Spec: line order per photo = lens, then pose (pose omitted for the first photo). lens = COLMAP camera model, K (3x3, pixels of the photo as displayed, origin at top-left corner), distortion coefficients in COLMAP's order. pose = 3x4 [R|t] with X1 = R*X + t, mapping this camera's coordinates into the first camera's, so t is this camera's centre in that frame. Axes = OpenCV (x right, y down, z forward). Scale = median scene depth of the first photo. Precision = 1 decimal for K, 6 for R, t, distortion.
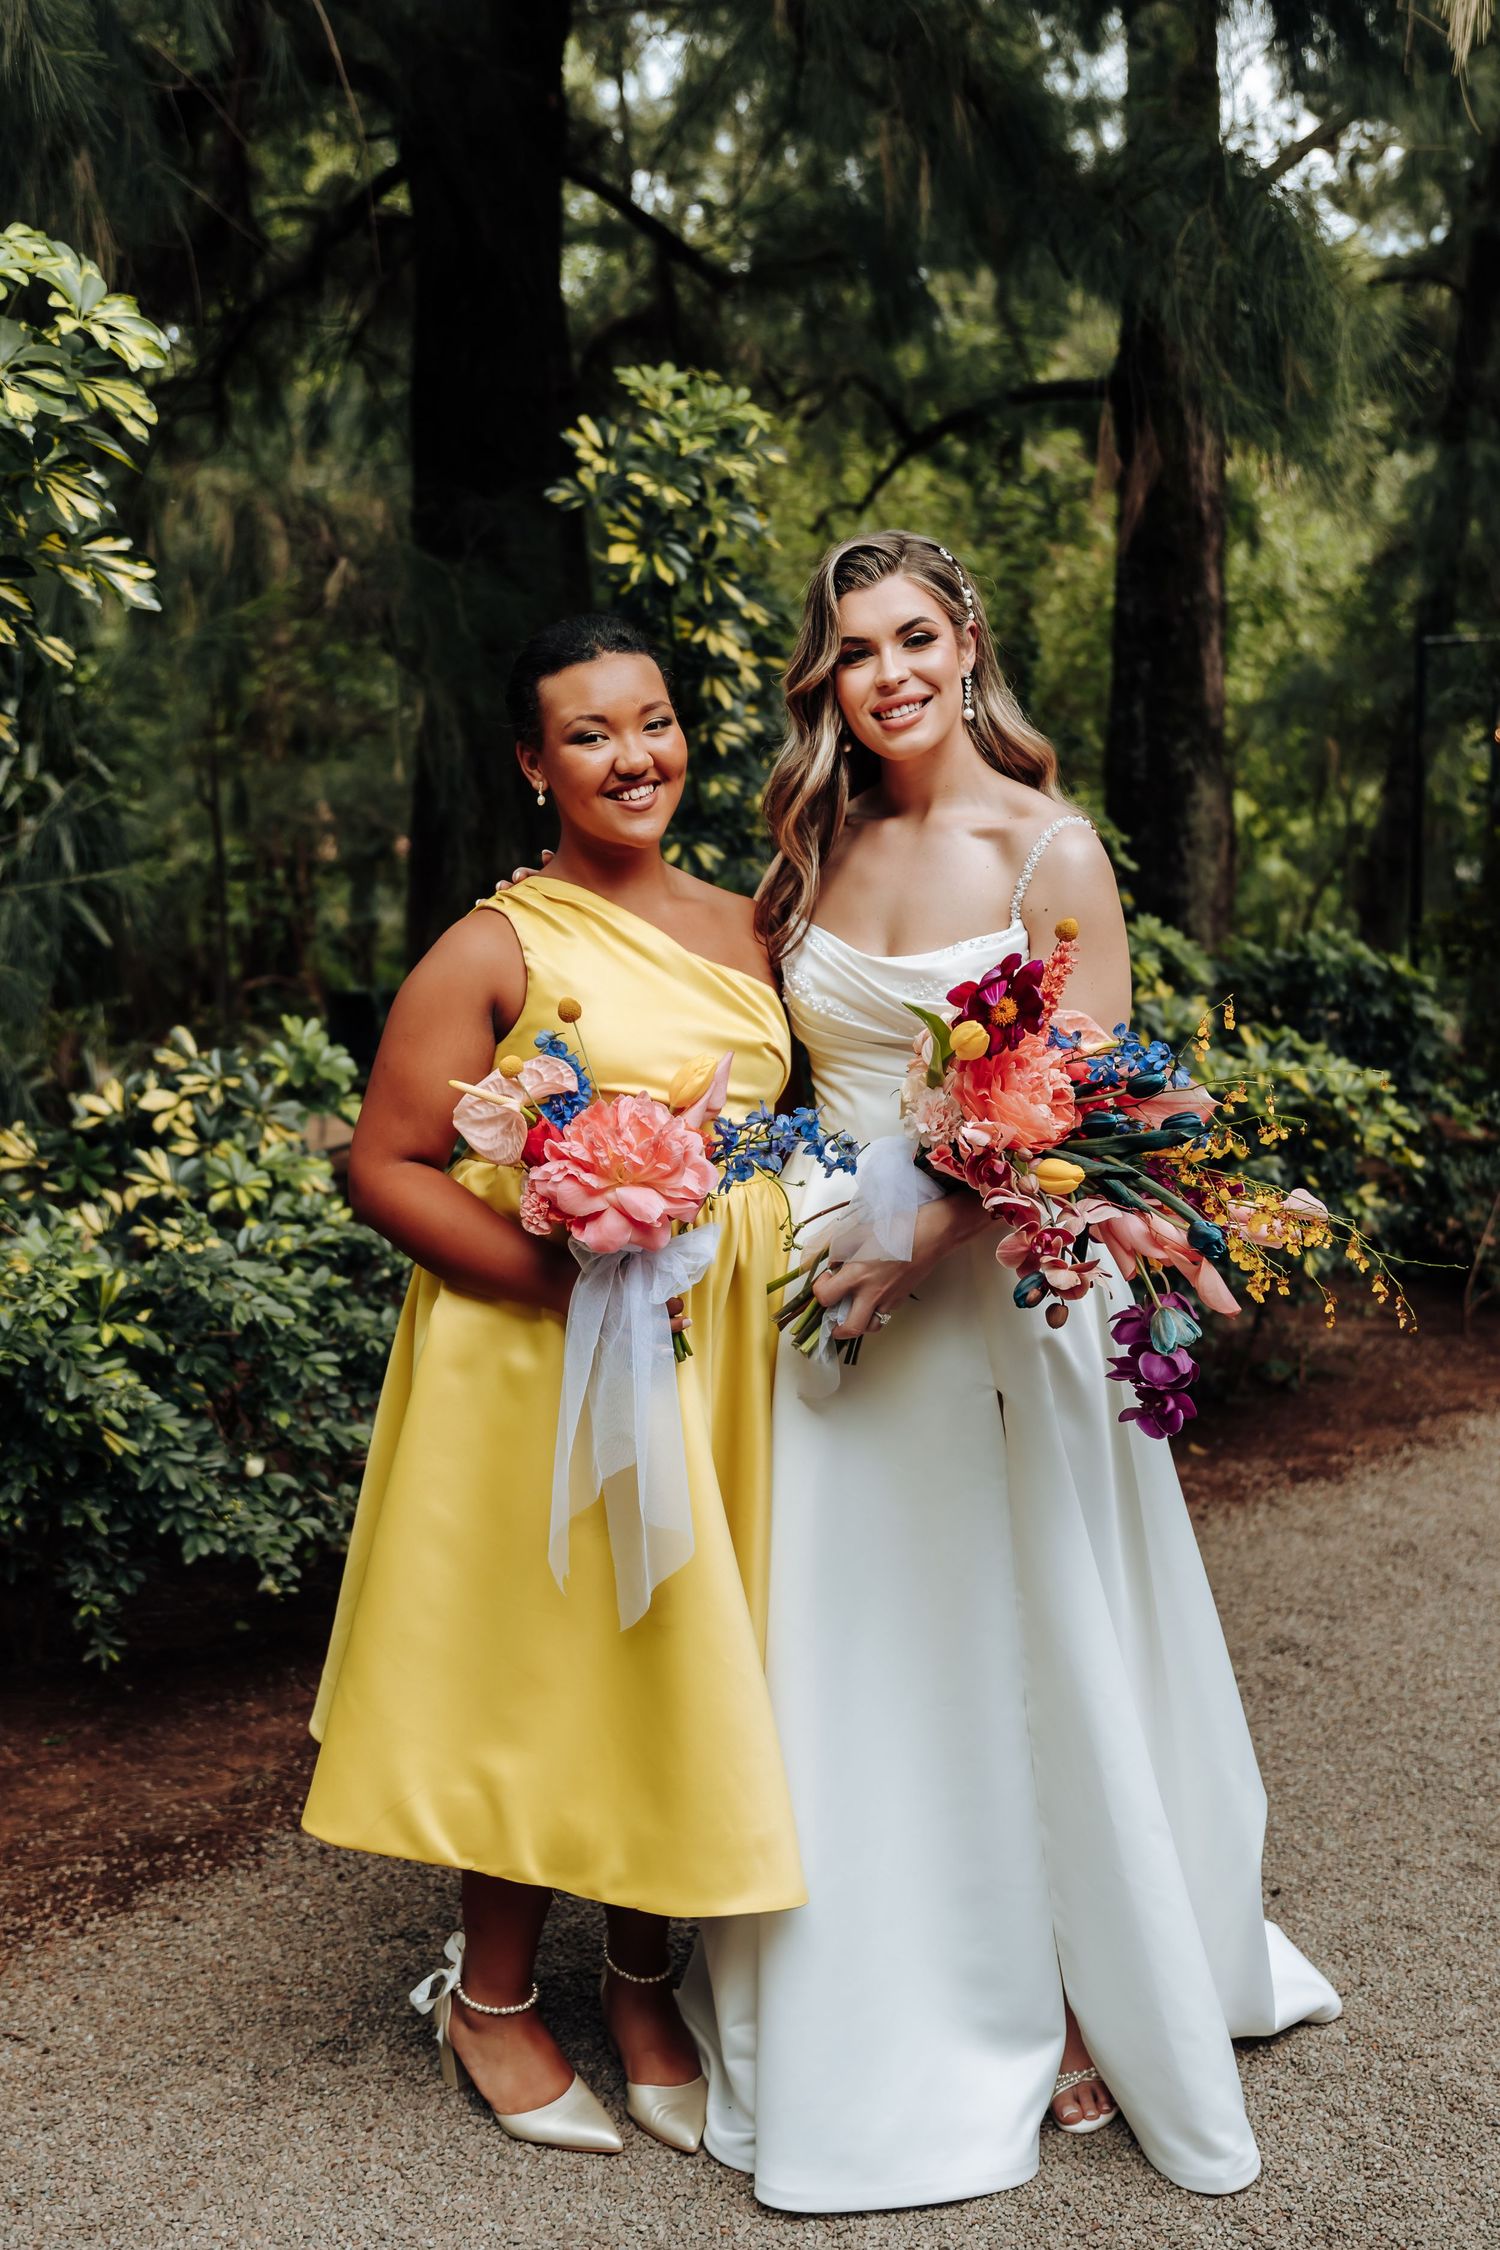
lens RADIAL K [[2332.1, 0, 782.0], [0, 2332.1, 1122.3], [0, 0, 1]] dist [0.007281, -0.012679]
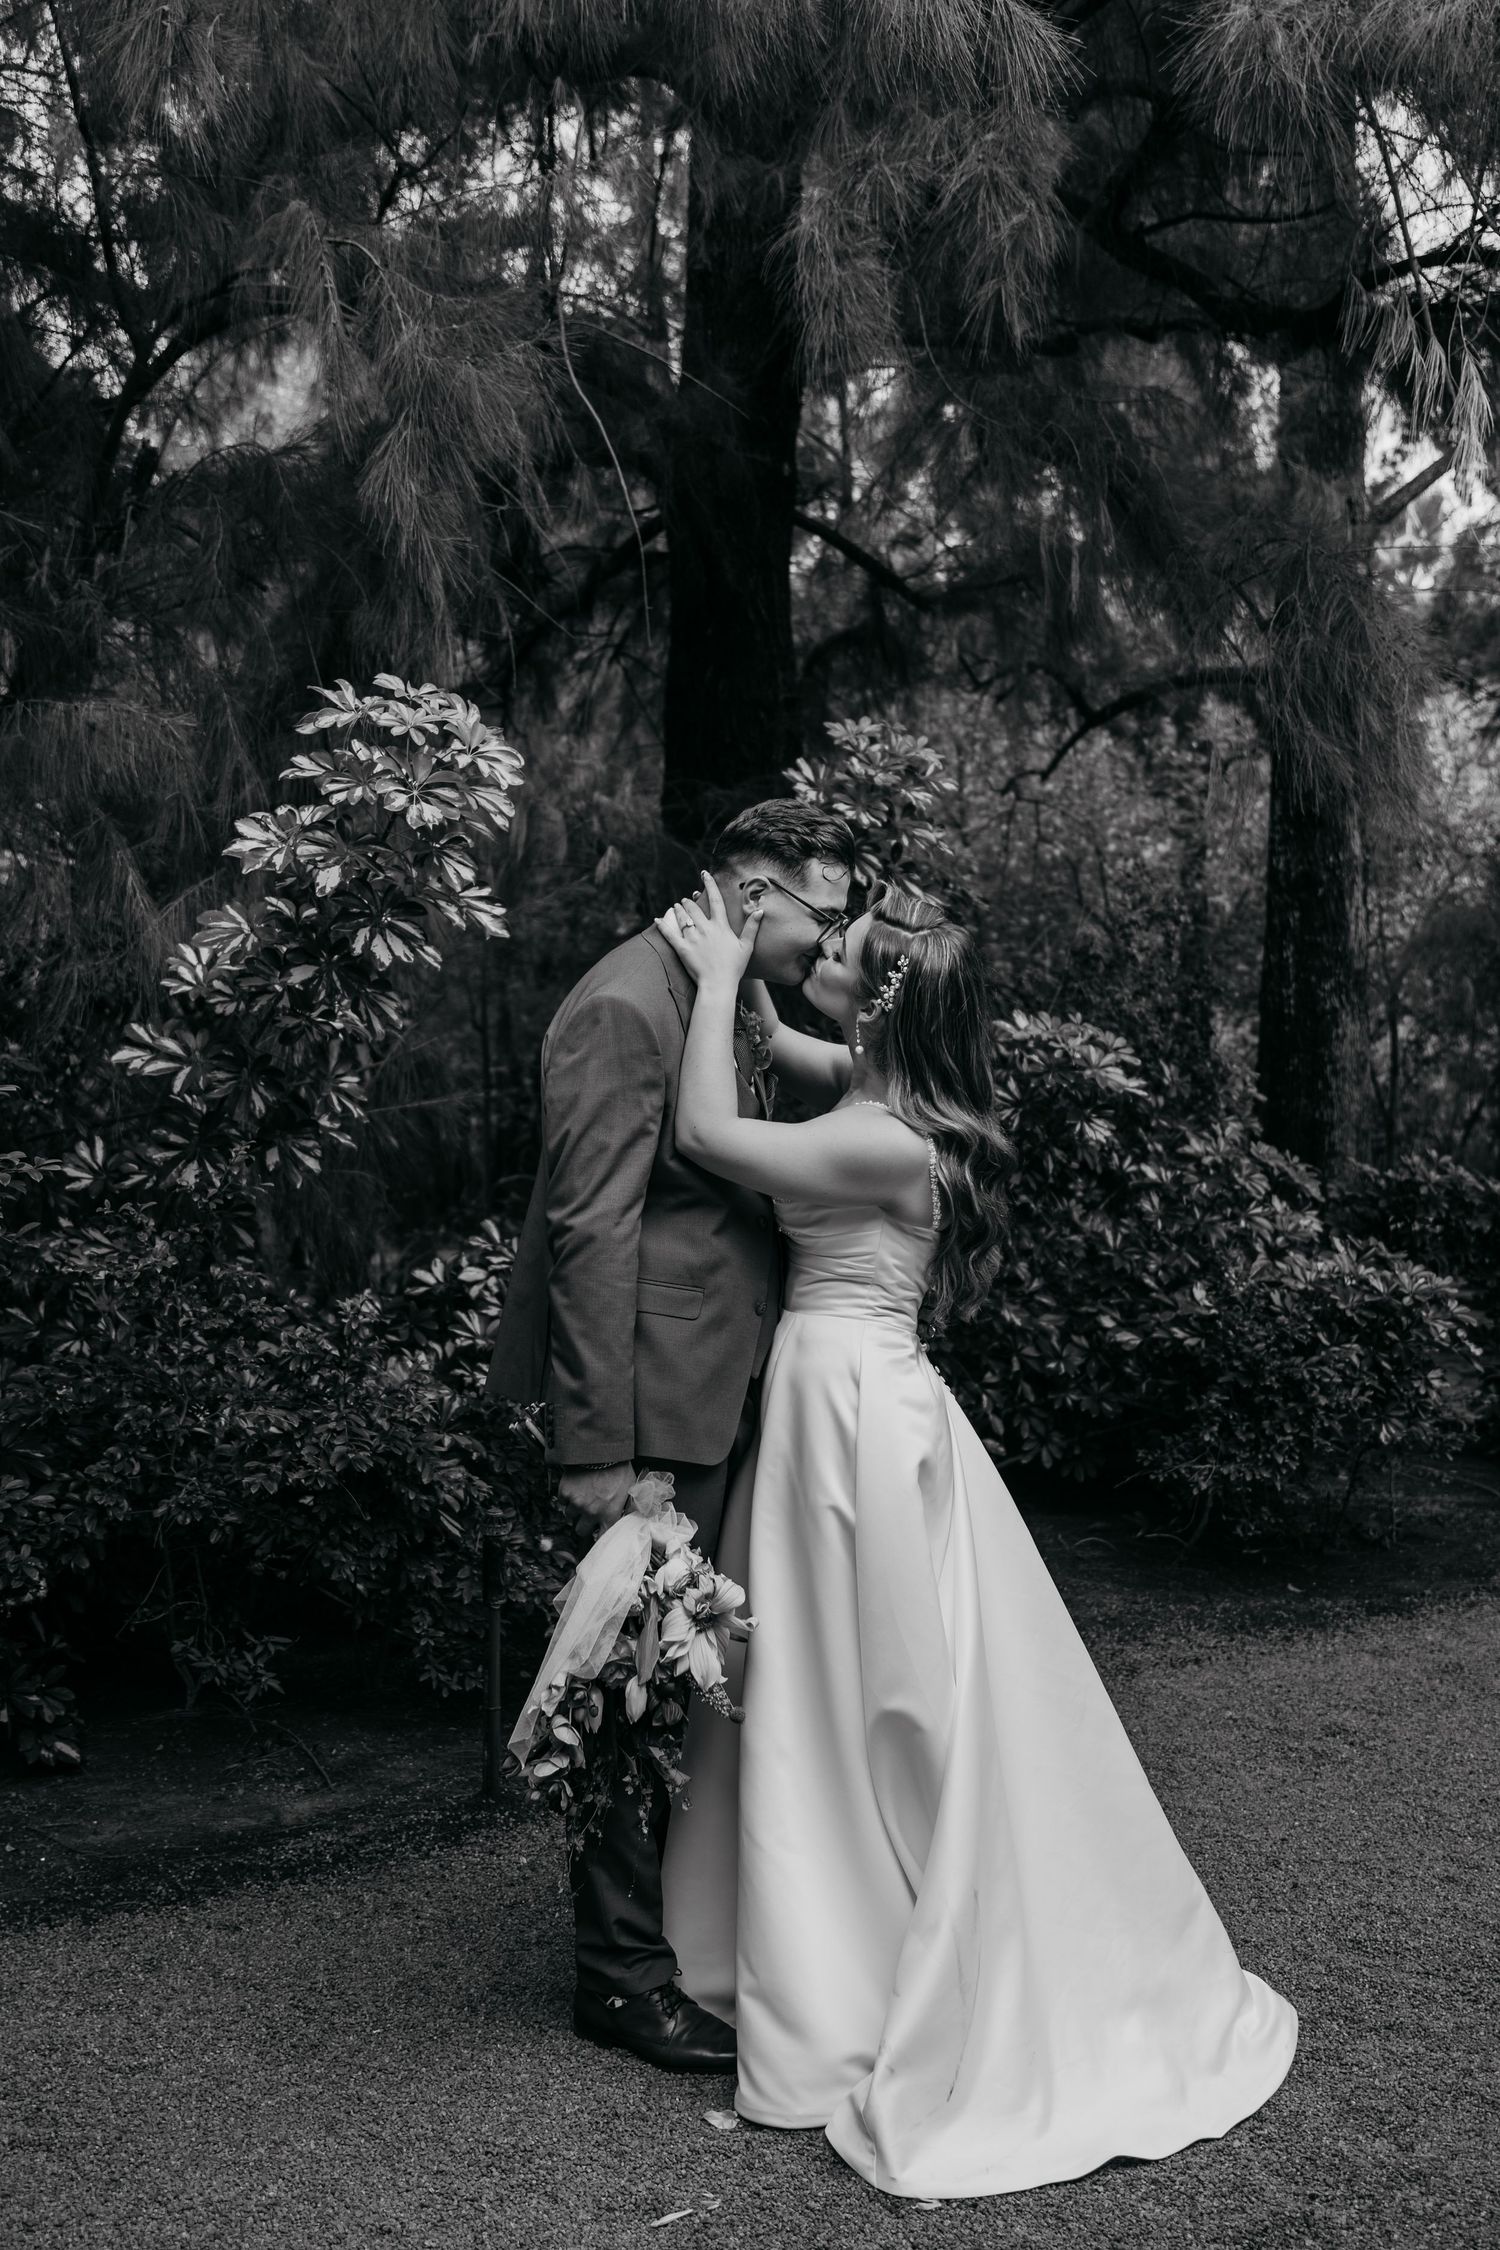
lens RADIAL K [[2206.4, 0, 723.7], [0, 2206.4, 1099.9], [0, 0, 1]] dist [0.051208, -0.200226]
pose [[0.993036, 0.014540, -0.116908, 0.017636], [-0.025735, 0.995161, -0.094827, 0.006060], [0.114963, 0.097176, 0.988605, -0.204240]]
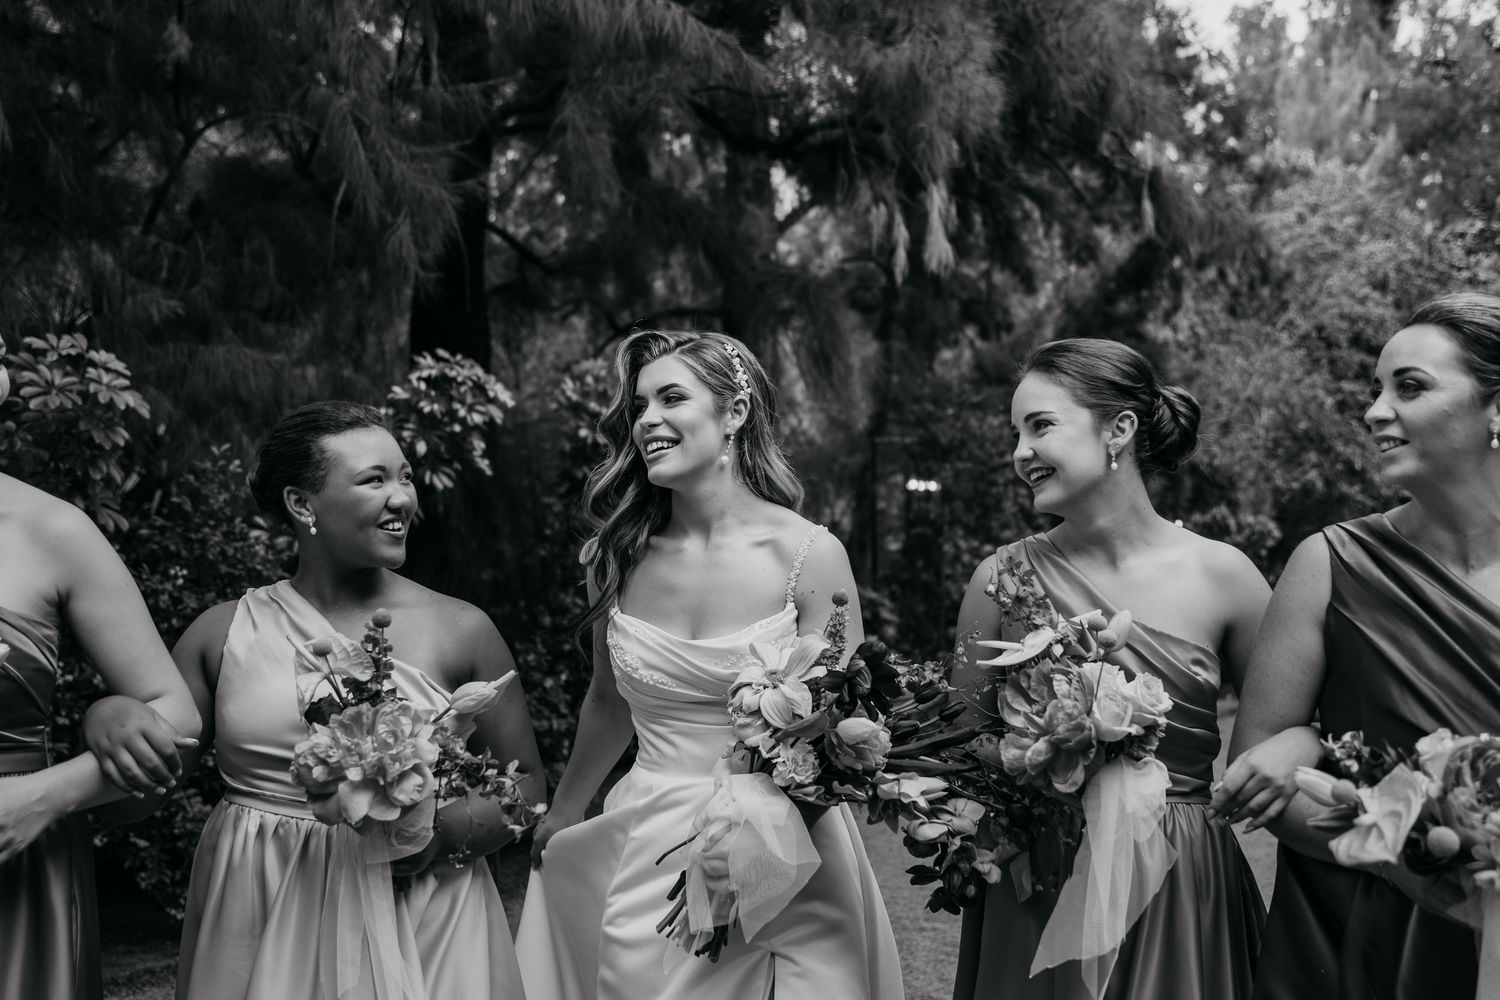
lens RADIAL K [[1460.5, 0, 750.0], [0, 1460.5, 500.0], [0, 0, 1]] dist [0.000095, -0.013289]
pose [[0.982045, 0.008986, 0.188432, -0.178009], [0.016571, 0.990895, -0.133616, 0.042894], [-0.187917, 0.134340, 0.972954, -0.540418]]
